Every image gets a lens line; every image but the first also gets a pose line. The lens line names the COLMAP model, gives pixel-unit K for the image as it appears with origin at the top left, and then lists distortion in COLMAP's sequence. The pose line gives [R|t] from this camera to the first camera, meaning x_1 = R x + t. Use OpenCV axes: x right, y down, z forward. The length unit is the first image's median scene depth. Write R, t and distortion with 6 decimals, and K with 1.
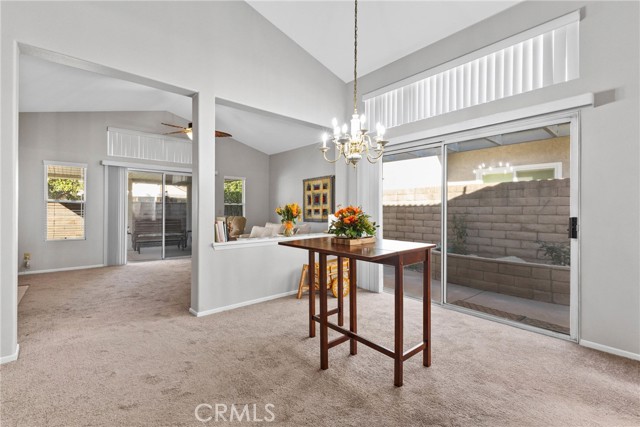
lens RADIAL K [[283.9, 0, 320.4], [0, 283.9, 209.8], [0, 0, 1]] dist [0.011534, -0.004623]
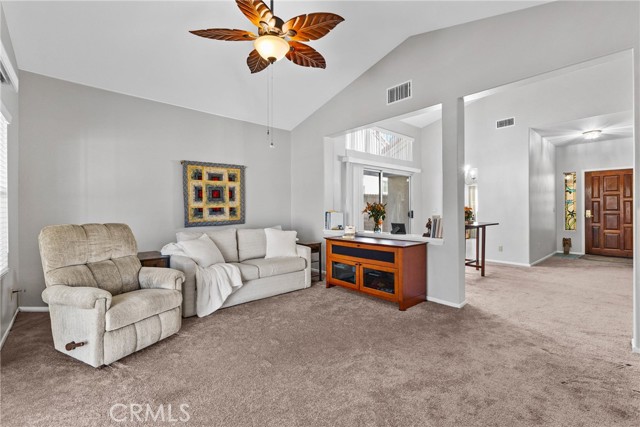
lens RADIAL K [[283.9, 0, 315.4], [0, 283.9, 211.2], [0, 0, 1]] dist [0.011534, -0.004623]
pose [[0.020762, -0.012325, 0.999708, -0.739904], [0.004601, 0.999915, 0.012232, -0.001132], [-0.999774, 0.004346, 0.020817, 0.761047]]
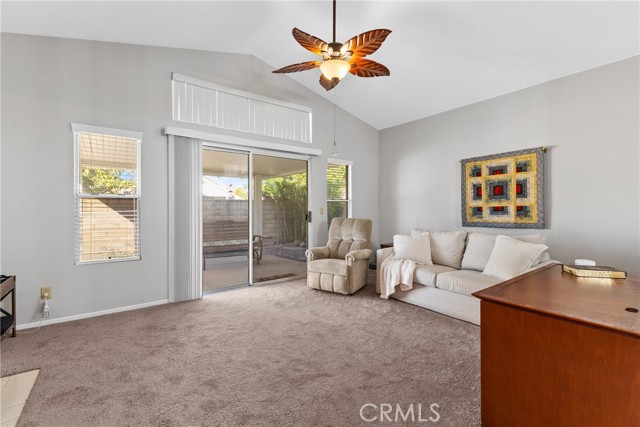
lens RADIAL K [[283.9, 0, 319.9], [0, 283.9, 209.9], [0, 0, 1]] dist [0.011534, -0.004623]
pose [[0.996288, -0.004121, -0.085983, -0.345727], [0.004513, 0.999980, 0.004368, 0.000480], [0.085963, -0.004740, 0.996287, 0.381776]]
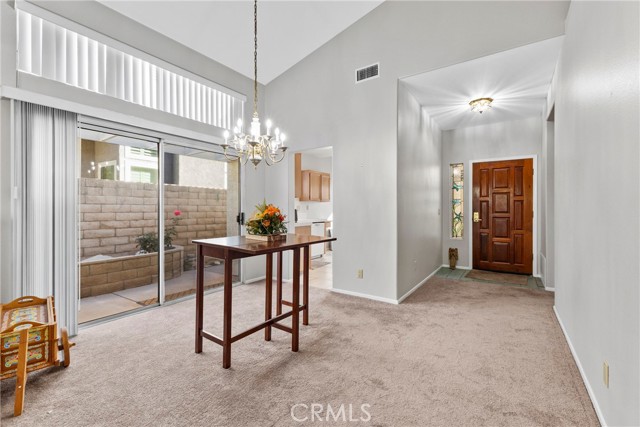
lens RADIAL K [[283.9, 0, 319.7], [0, 283.9, 213.2], [0, 0, 1]] dist [0.011534, -0.004623]
pose [[-0.234334, -0.019113, 0.971968, -0.608433], [0.000014, 0.999807, 0.019664, -0.001034], [-0.972156, 0.004622, -0.234289, 0.639641]]
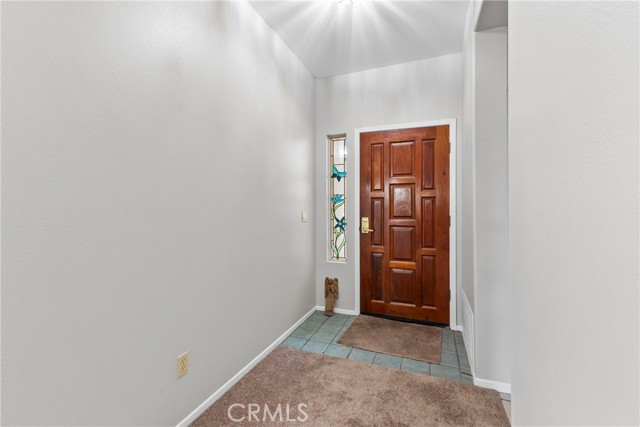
lens RADIAL K [[283.9, 0, 322.6], [0, 283.9, 215.9], [0, 0, 1]] dist [0.011534, -0.004623]
pose [[-0.448702, -0.025467, 0.893319, -0.508846], [0.002638, 0.999552, 0.029821, -0.002039], [-0.893678, 0.015738, -0.448434, 0.521394]]
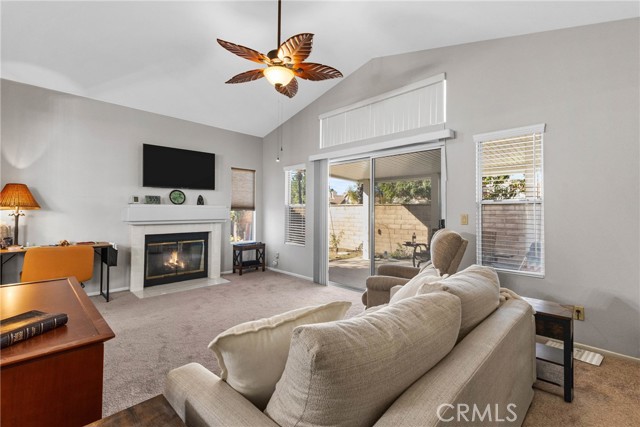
lens RADIAL K [[283.9, 0, 319.2], [0, 283.9, 210.6], [0, 0, 1]] dist [0.011534, -0.004623]
pose [[0.065568, -0.010728, -0.997790, 0.075454], [-0.011029, 0.999873, -0.011475, -0.000319], [0.997787, 0.011757, 0.065441, 0.862210]]
